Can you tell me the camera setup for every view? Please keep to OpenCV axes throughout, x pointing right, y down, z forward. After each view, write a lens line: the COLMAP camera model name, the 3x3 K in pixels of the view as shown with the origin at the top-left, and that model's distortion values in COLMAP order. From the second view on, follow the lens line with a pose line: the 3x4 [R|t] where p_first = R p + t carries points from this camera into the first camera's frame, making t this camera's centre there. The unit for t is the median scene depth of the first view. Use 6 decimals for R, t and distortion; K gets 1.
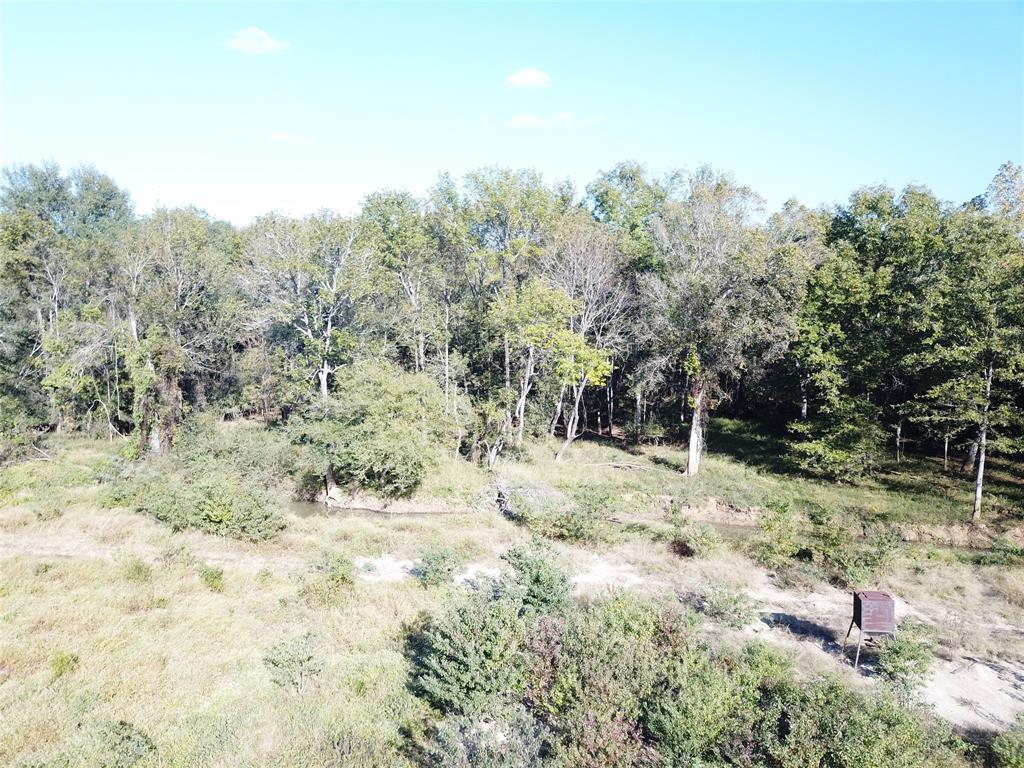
lens RADIAL K [[786.4, 0, 513.8], [0, 786.4, 389.2], [0, 0, 1]] dist [-0.004008, 0.014849]
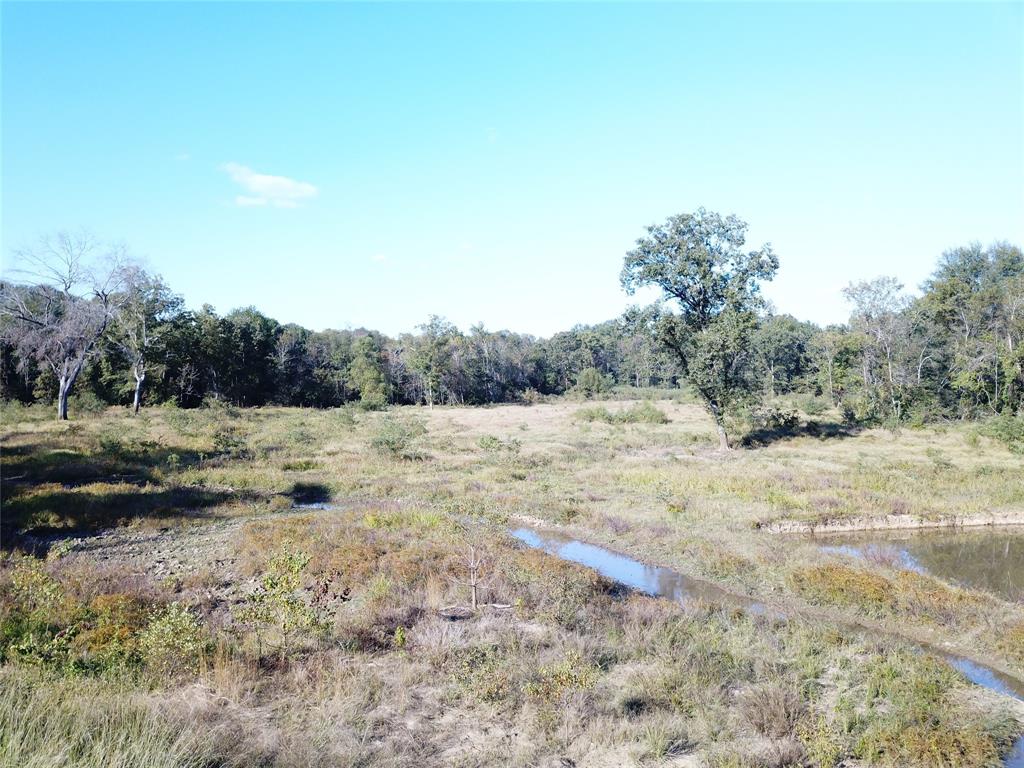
lens RADIAL K [[786.4, 0, 512.0], [0, 786.4, 399.6], [0, 0, 1]] dist [-0.004008, 0.014849]
pose [[0.469340, 0.021783, -0.882749, 0.344255], [-0.088343, 0.995838, -0.022397, 0.123379], [0.878587, 0.088497, 0.469311, -0.468400]]
